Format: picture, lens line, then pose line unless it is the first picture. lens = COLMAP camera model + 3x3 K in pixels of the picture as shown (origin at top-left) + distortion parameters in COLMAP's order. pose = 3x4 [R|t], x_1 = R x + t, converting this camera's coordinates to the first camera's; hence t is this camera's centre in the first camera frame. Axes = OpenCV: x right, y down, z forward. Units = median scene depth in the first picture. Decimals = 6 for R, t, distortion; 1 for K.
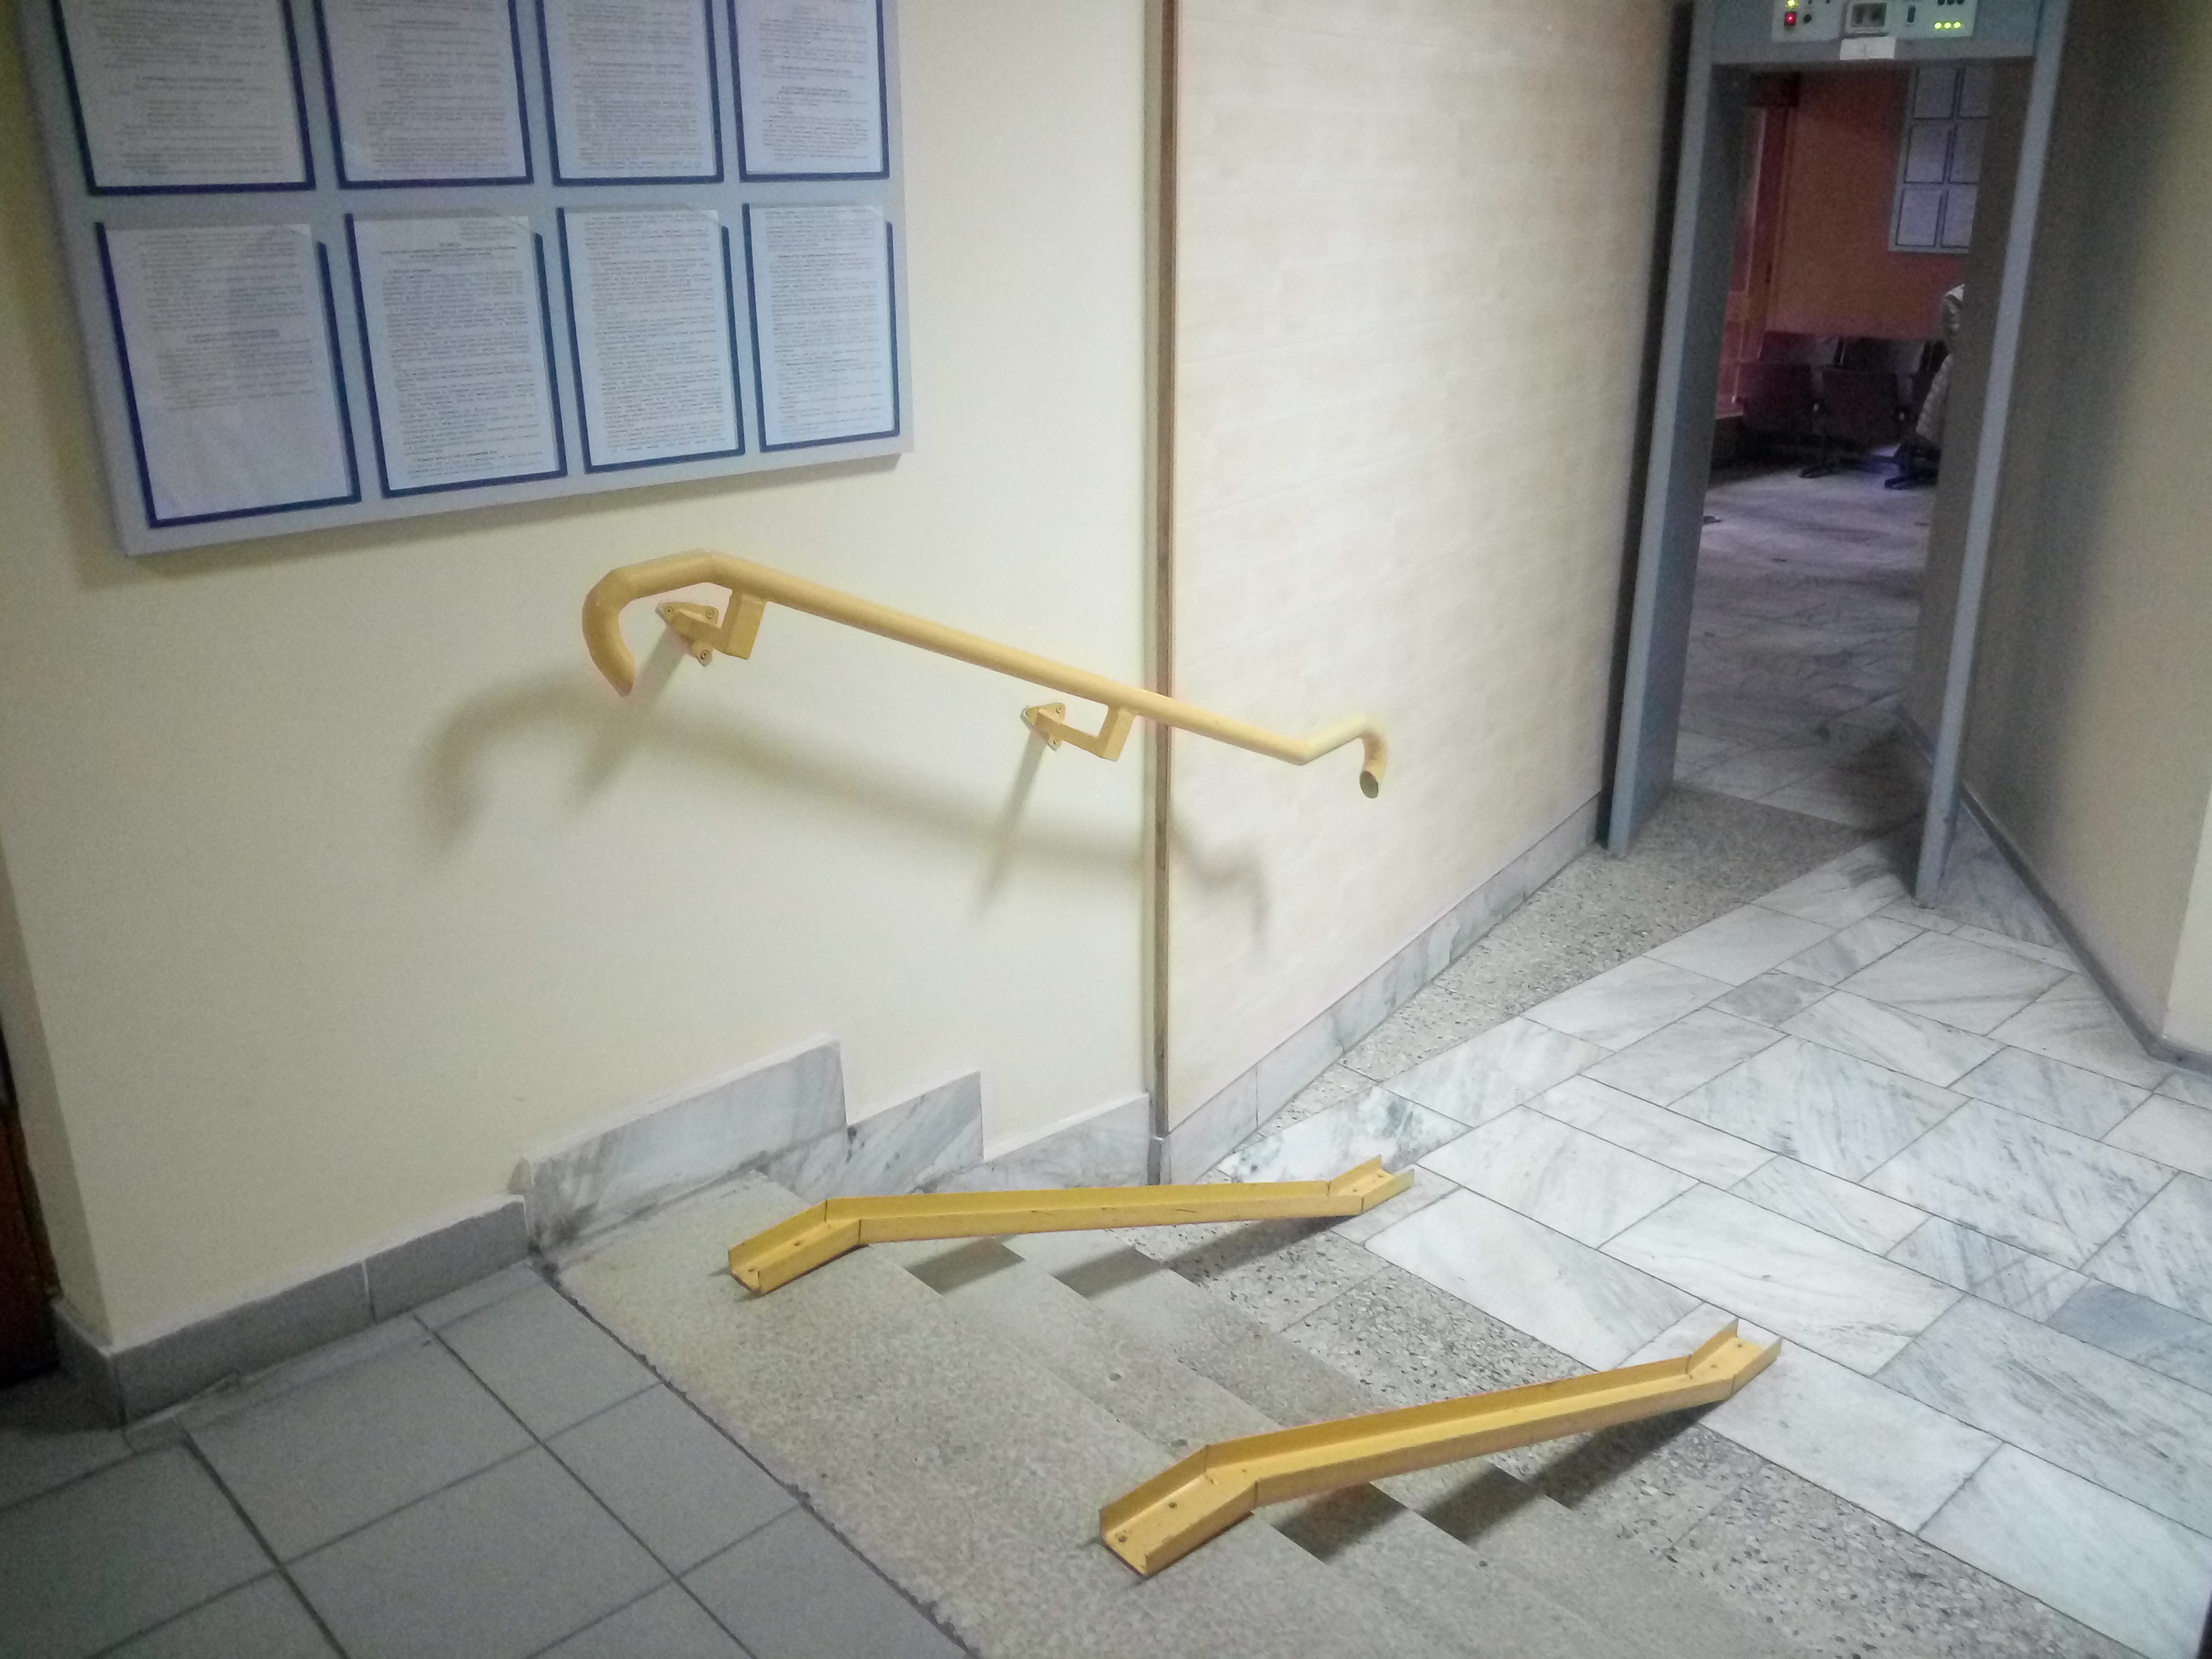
lens RADIAL K [[1862.8, 0, 1103.3], [0, 1862.8, 820.3], [0, 0, 1]] dist [0.075897, 0.027400]
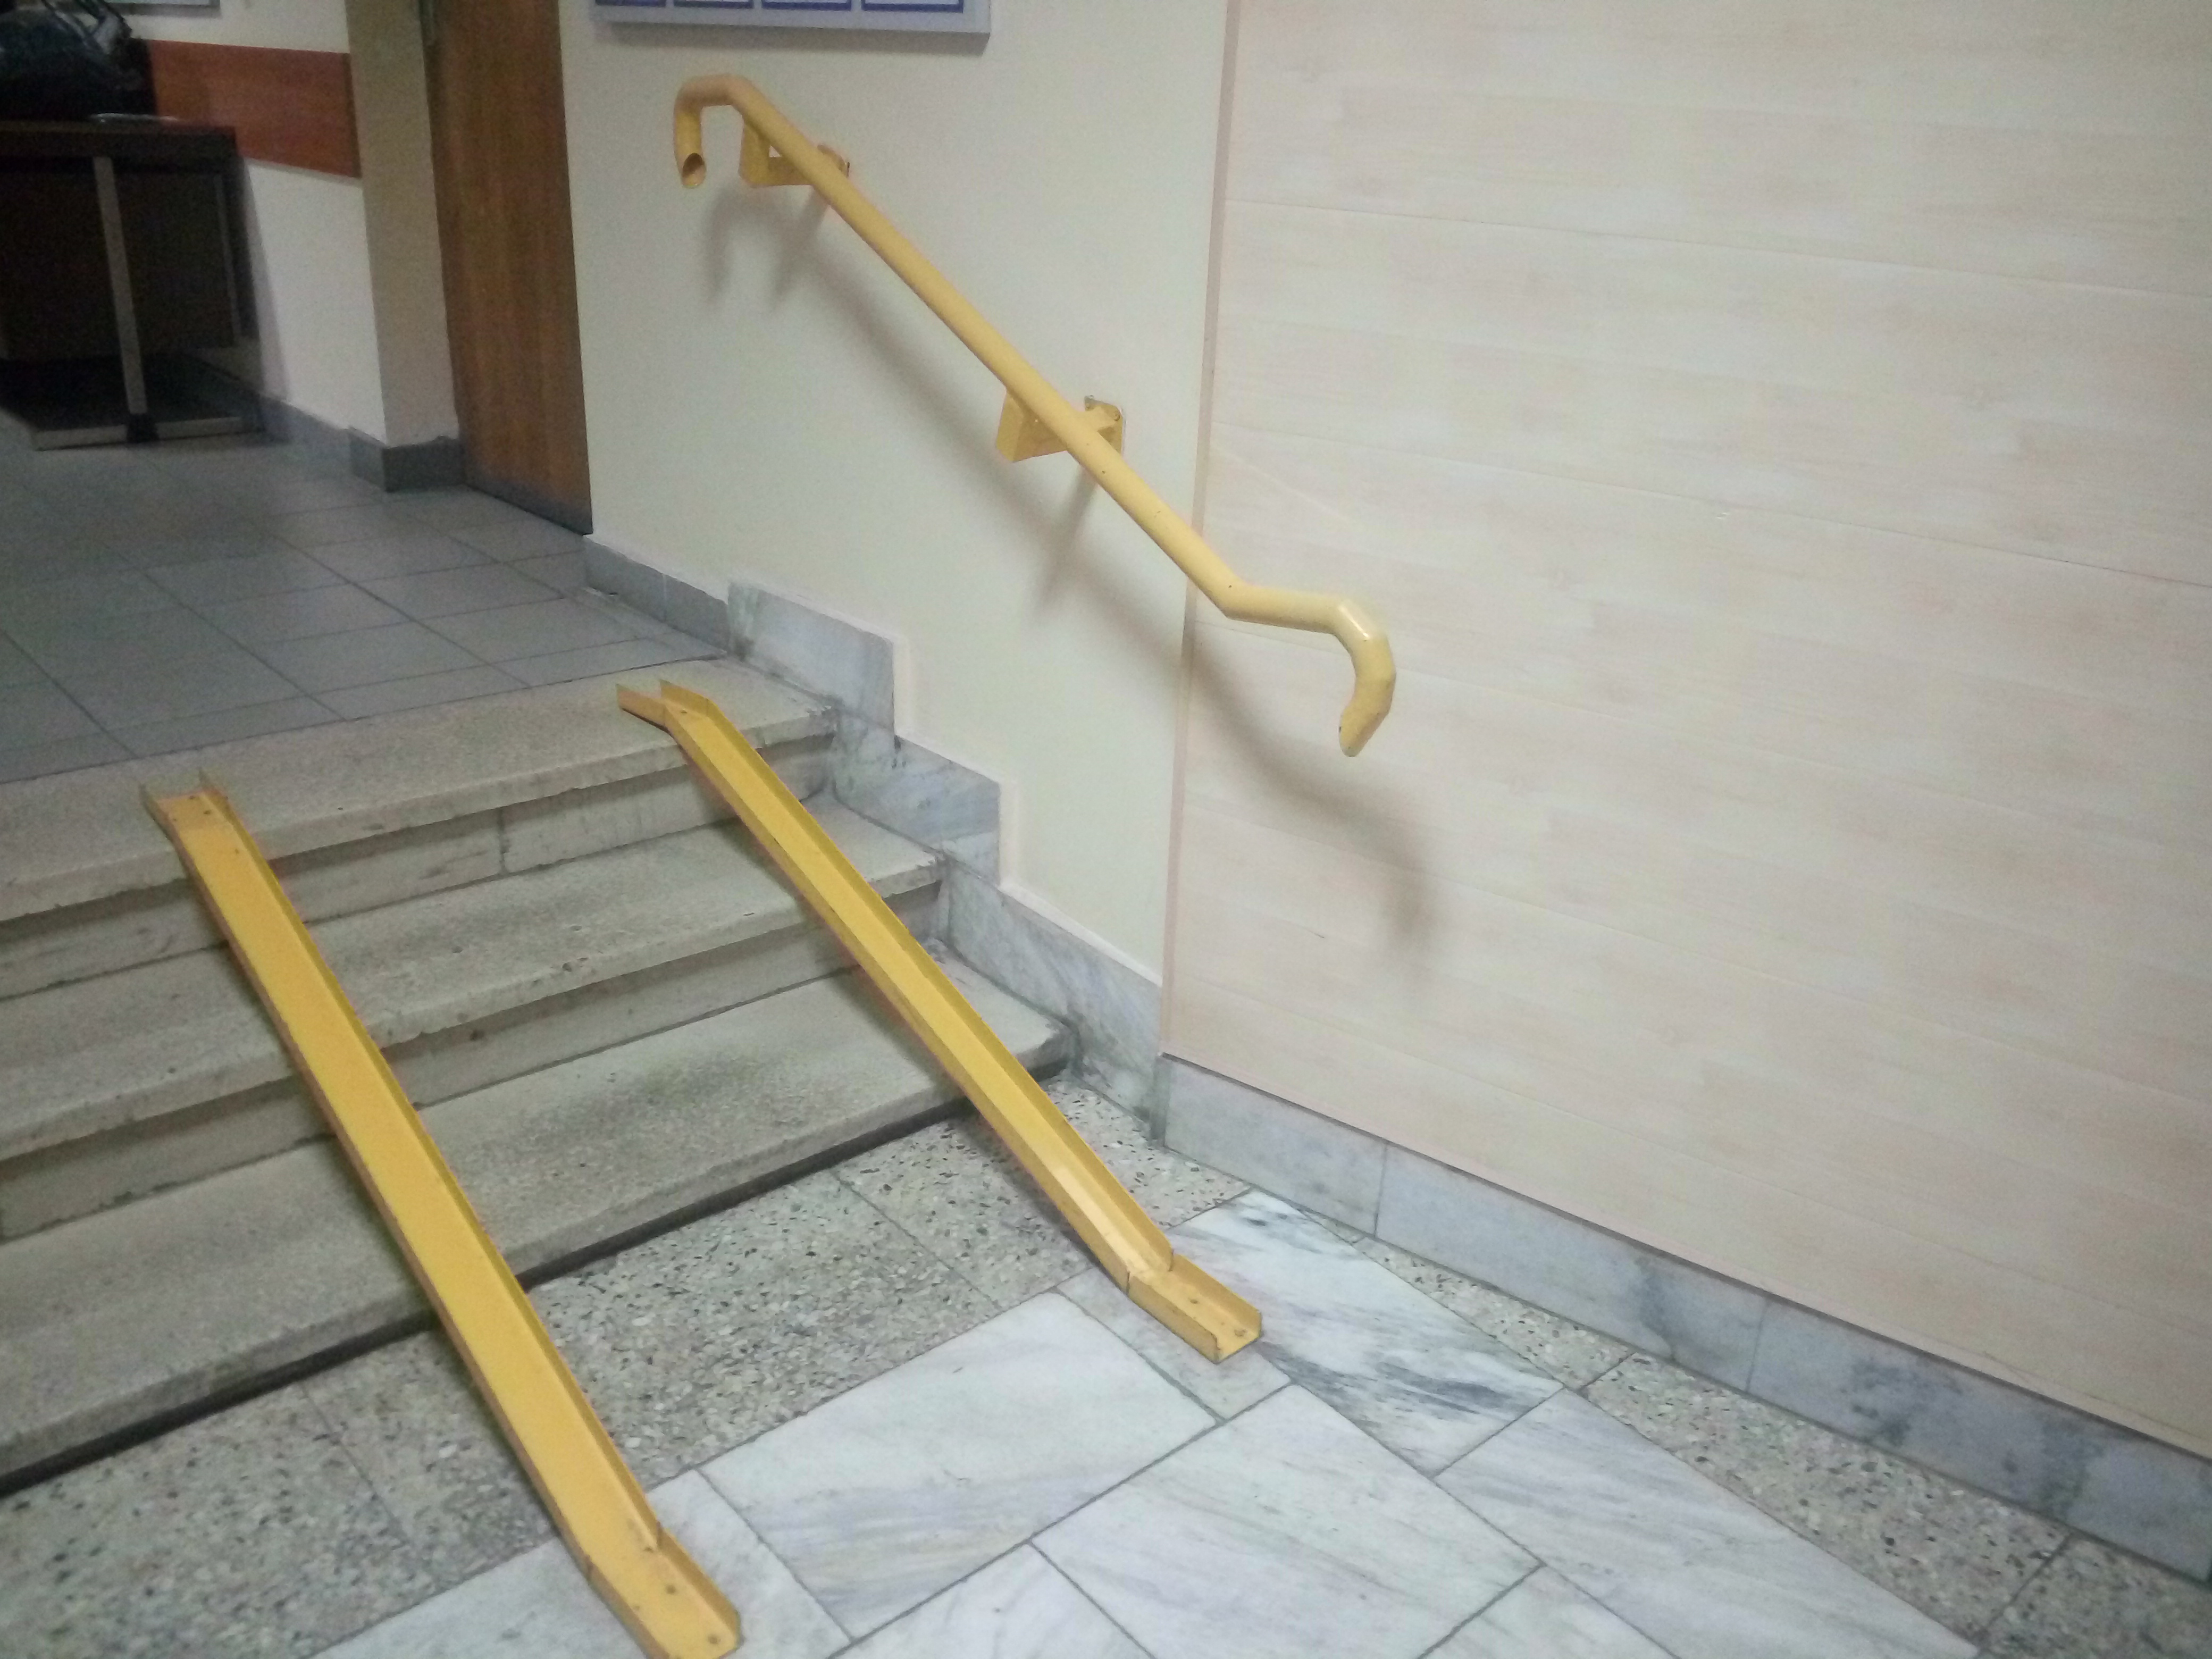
lens RADIAL K [[1862.8, 0, 1099.4], [0, 1862.8, 835.7], [0, 0, 1]] dist [0.075897, 0.027400]
pose [[-0.043448, 0.384373, -0.922155, 0.827994], [-0.373957, 0.849669, 0.371778, -0.212517], [0.926428, 0.361000, 0.106822, 1.016949]]
